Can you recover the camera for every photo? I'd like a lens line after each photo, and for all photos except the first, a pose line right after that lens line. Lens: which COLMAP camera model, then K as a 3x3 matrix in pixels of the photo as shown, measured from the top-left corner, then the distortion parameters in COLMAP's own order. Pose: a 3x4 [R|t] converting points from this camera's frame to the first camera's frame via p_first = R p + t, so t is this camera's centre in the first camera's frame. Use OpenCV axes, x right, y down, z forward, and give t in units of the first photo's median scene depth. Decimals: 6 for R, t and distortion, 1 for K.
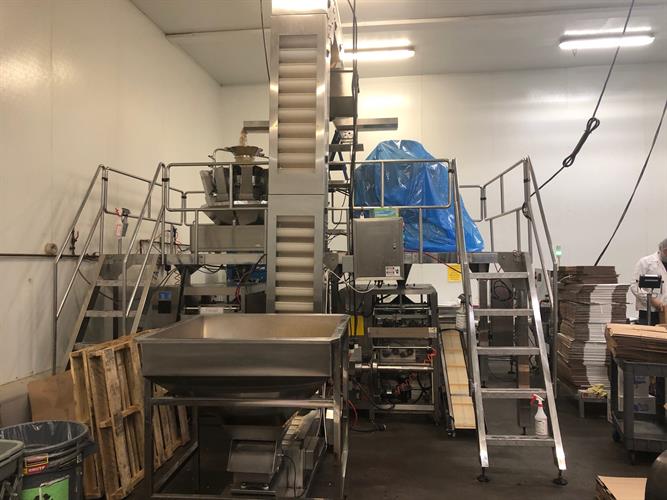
lens RADIAL K [[530.1, 0, 333.5], [0, 530.1, 250.0], [0, 0, 1]] dist [0.037310, 0.005543]
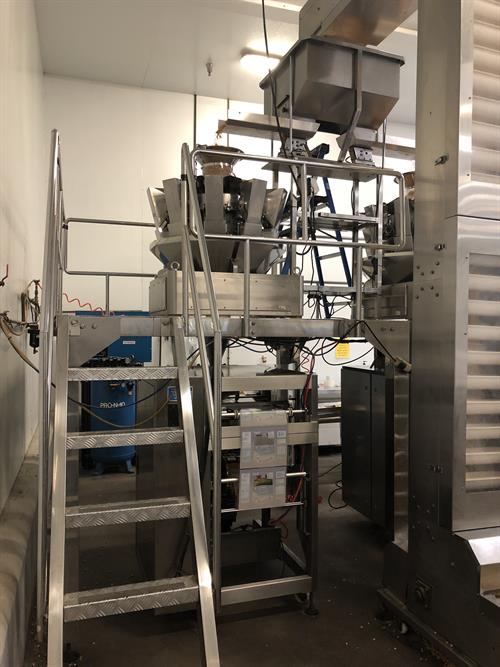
lens RADIAL K [[530.1, 0, 250.0], [0, 530.1, 333.5], [0, 0, 1]] dist [0.037310, 0.005543]
pose [[0.905252, 0.001518, 0.424872, -0.407533], [-0.010465, 0.999770, 0.018726, 0.010350], [-0.424745, -0.021399, 0.905060, 0.397760]]
